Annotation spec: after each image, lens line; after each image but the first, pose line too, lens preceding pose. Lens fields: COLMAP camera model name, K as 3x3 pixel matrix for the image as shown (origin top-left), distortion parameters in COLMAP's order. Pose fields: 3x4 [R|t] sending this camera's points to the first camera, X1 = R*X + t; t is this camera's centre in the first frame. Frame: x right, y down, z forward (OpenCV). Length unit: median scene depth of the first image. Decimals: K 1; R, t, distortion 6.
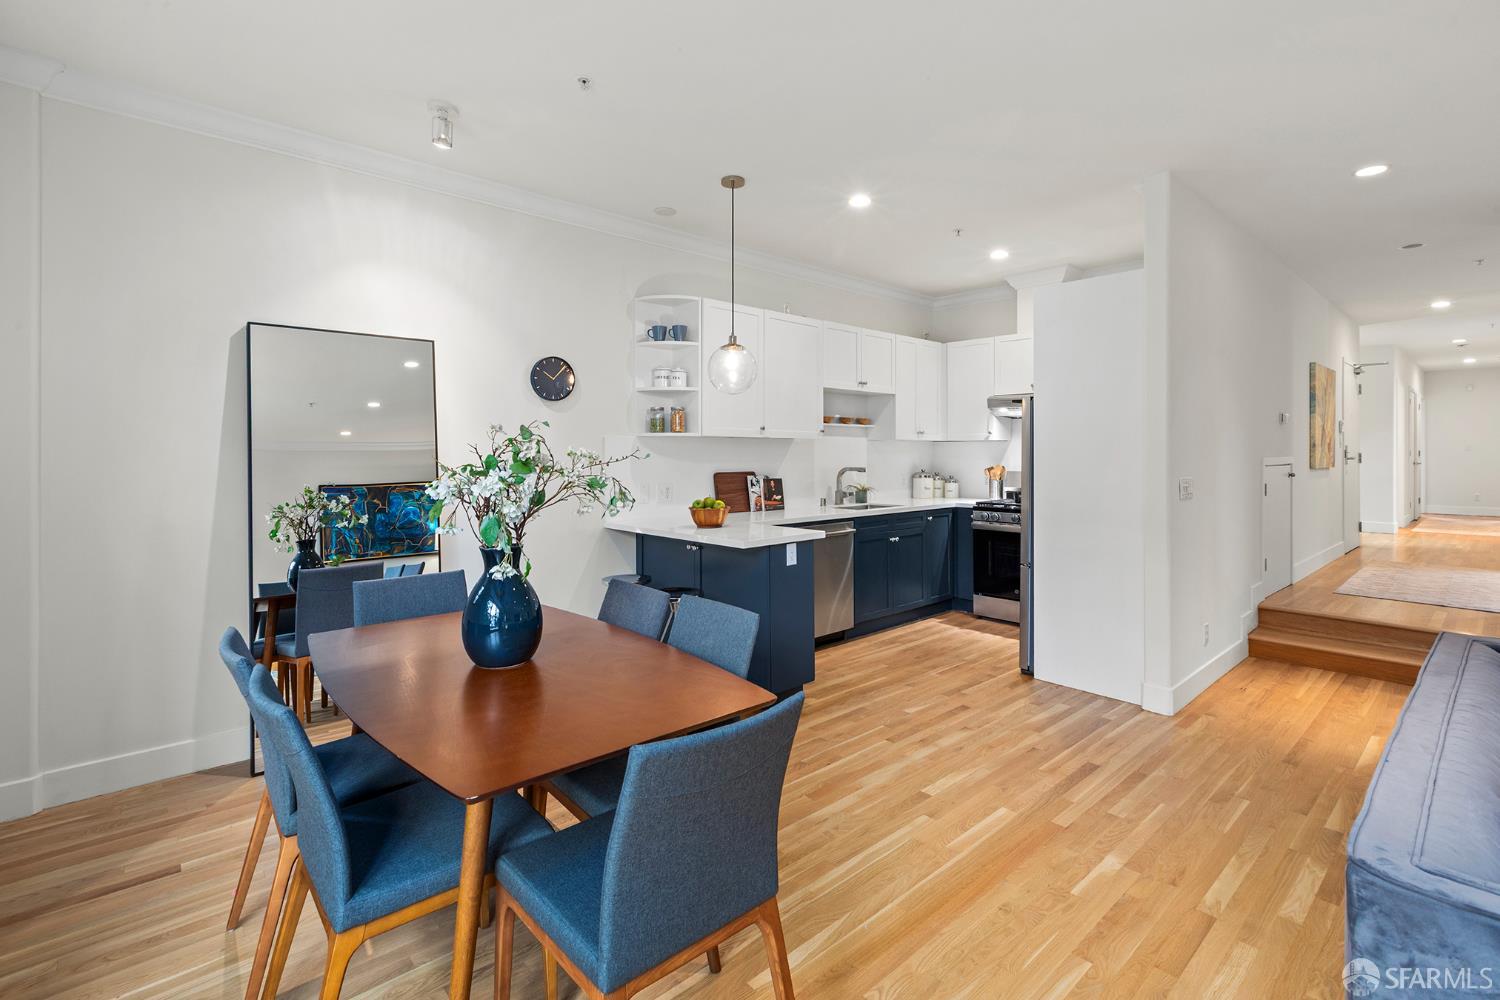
lens RADIAL K [[685.6, 0, 750.2], [0, 685.6, 443.9], [0, 0, 1]] dist [0.001414, 0.000341]
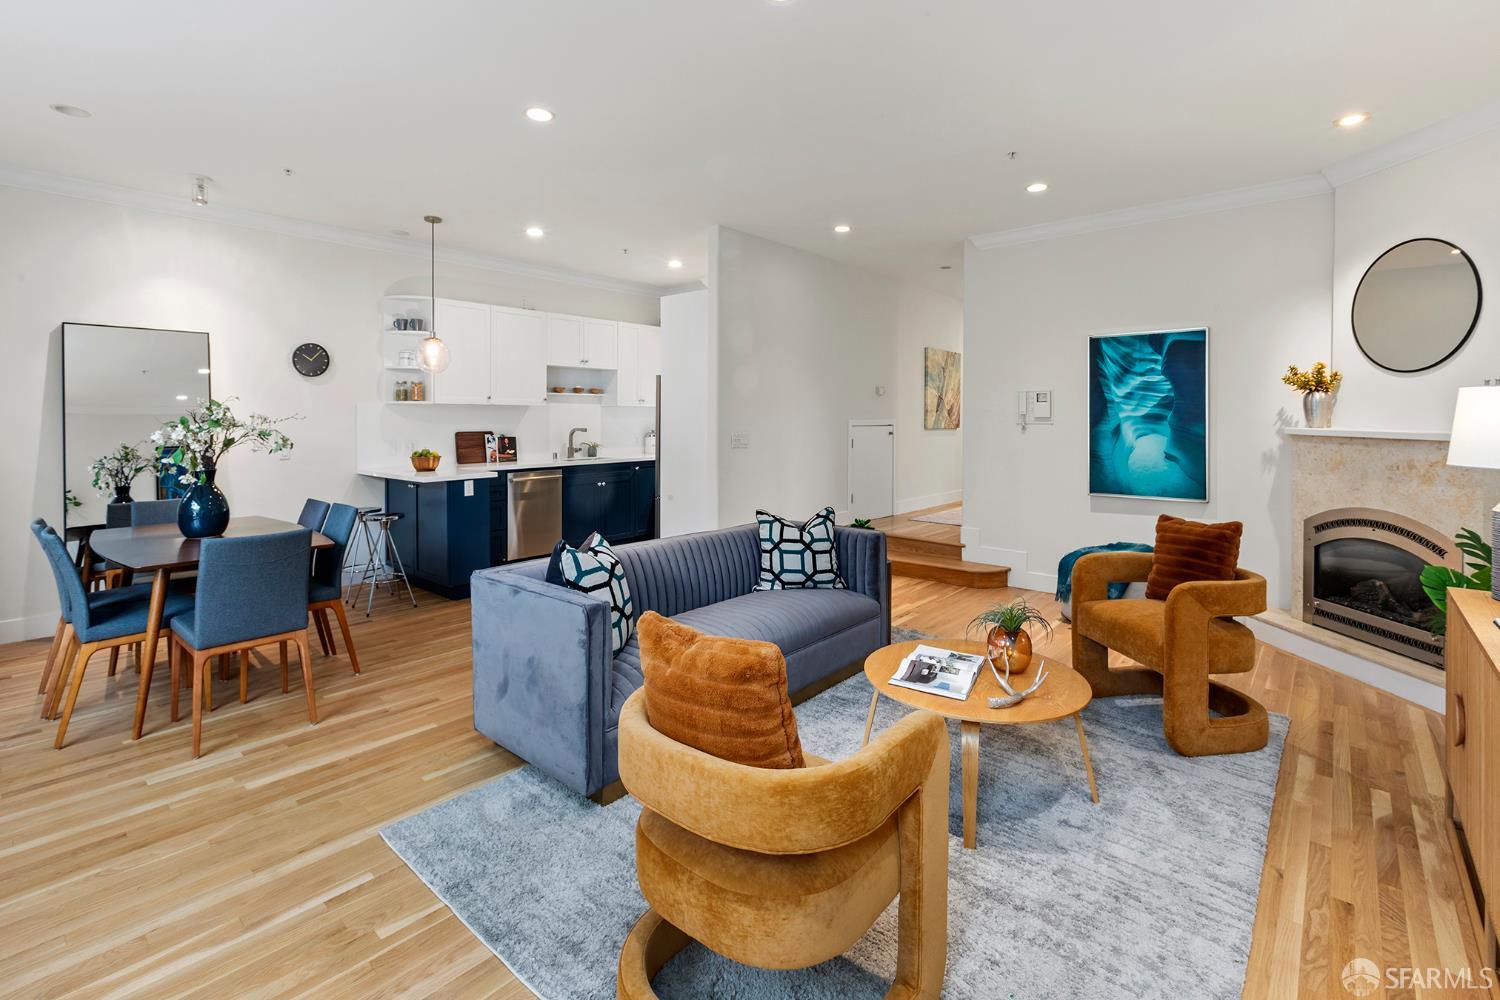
lens RADIAL K [[679.8, 0, 662.4], [0, 679.8, 412.8], [0, 0, 1]] dist [-0.002341, -0.000503]
pose [[0.998186, 0.000724, 0.060202, 0.248446], [-0.001097, 0.999980, 0.006154, -0.002040], [-0.060196, -0.006209, 0.998167, -0.277810]]
